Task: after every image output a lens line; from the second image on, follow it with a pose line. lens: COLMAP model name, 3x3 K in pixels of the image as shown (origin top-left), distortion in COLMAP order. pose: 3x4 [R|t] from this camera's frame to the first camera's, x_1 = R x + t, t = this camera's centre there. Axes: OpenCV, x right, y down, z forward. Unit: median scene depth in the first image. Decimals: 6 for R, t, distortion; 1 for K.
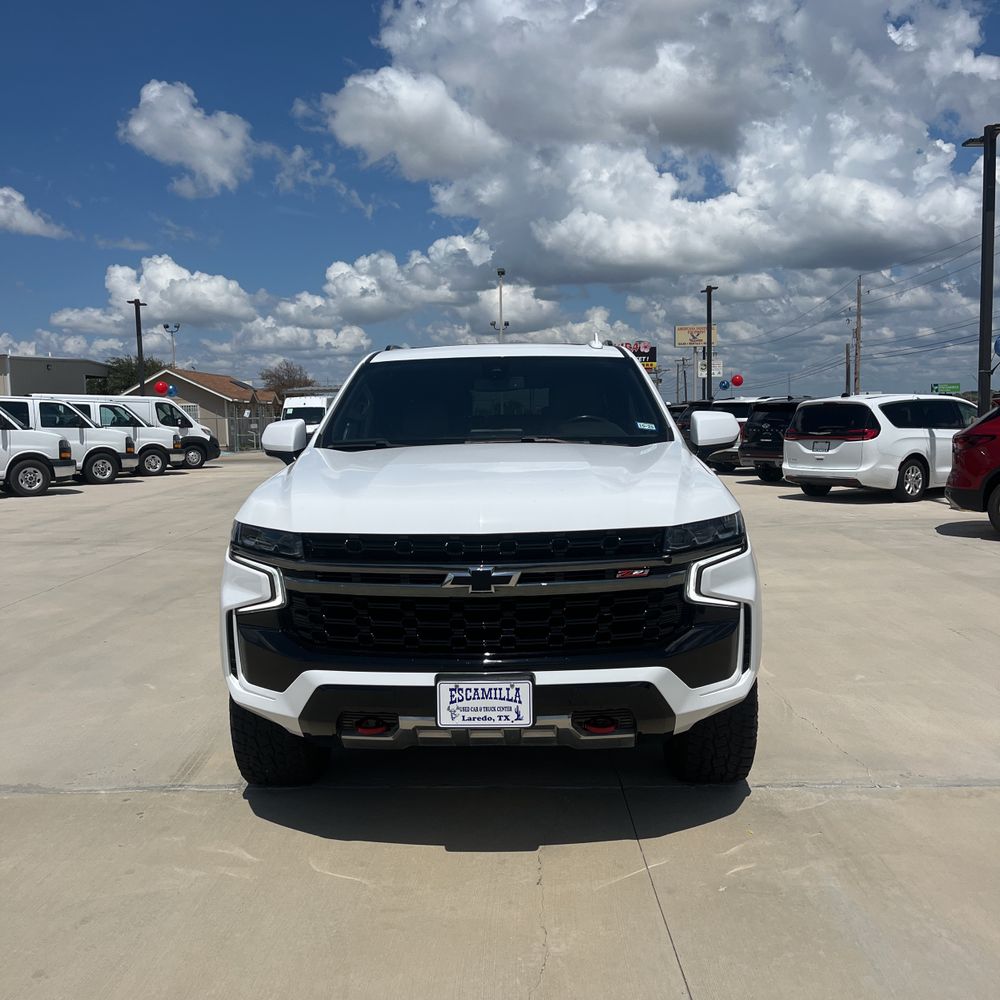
lens RADIAL K [[1058.5, 0, 500.5], [0, 1058.5, 500.8], [0, 0, 1]] dist [0.032997, -0.003442]
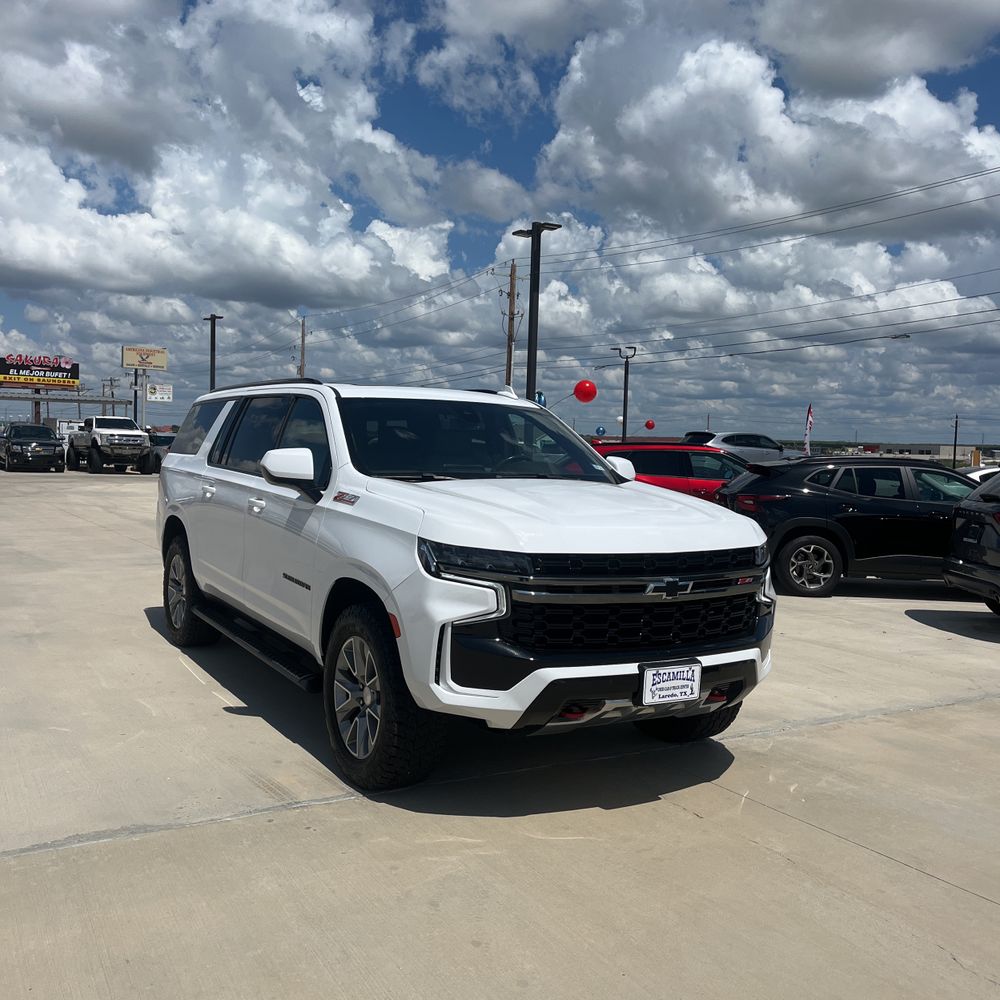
lens RADIAL K [[1050.7, 0, 534.0], [0, 1050.7, 512.4], [0, 0, 1]] dist [0.035096, -0.017182]
pose [[0.827780, 0.011420, 0.560936, -0.726380], [-0.002914, 0.999867, -0.016056, 0.002533], [-0.561045, 0.011656, 0.827703, 0.022900]]
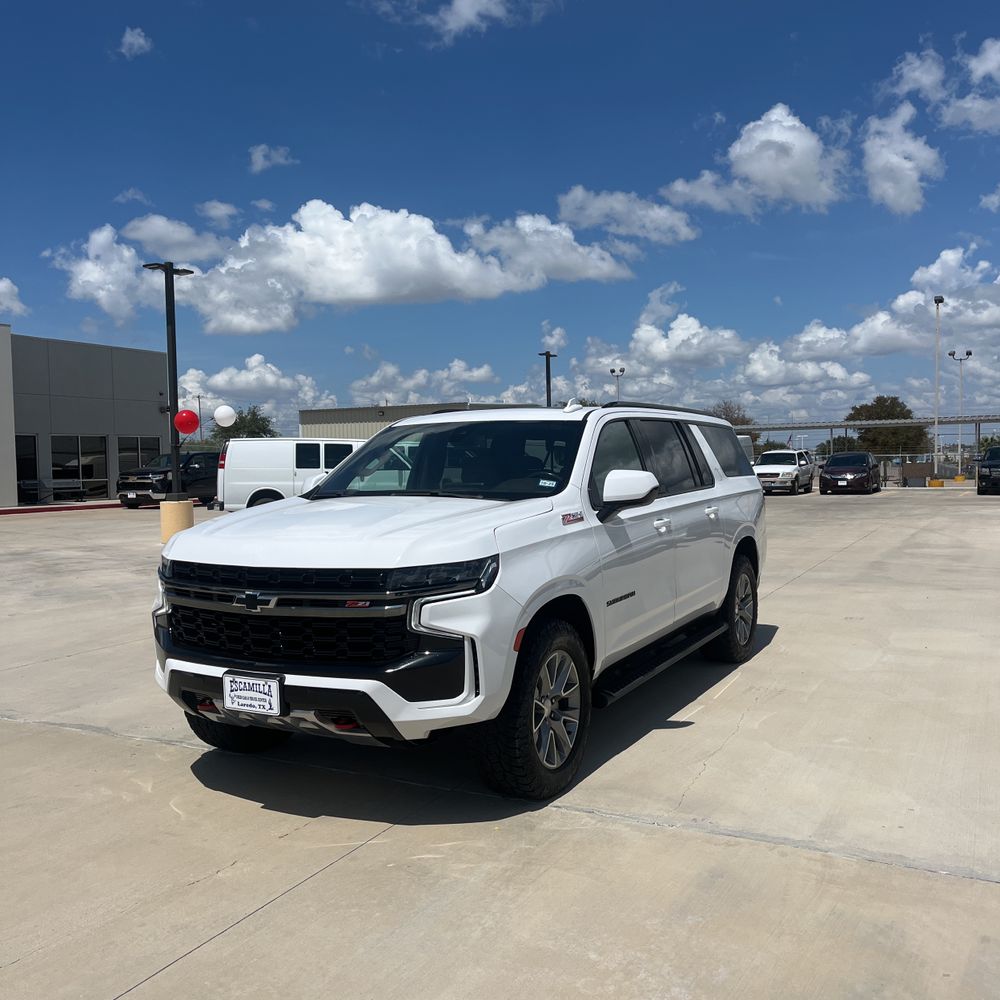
lens RADIAL K [[1049.9, 0, 465.9], [0, 1049.9, 500.5], [0, 0, 1]] dist [0.029761, 0.003708]
pose [[0.880831, 0.020624, -0.472981, 0.698585], [-0.037234, 0.998974, -0.025780, -0.023649], [0.471964, 0.040319, 0.880695, -0.040929]]
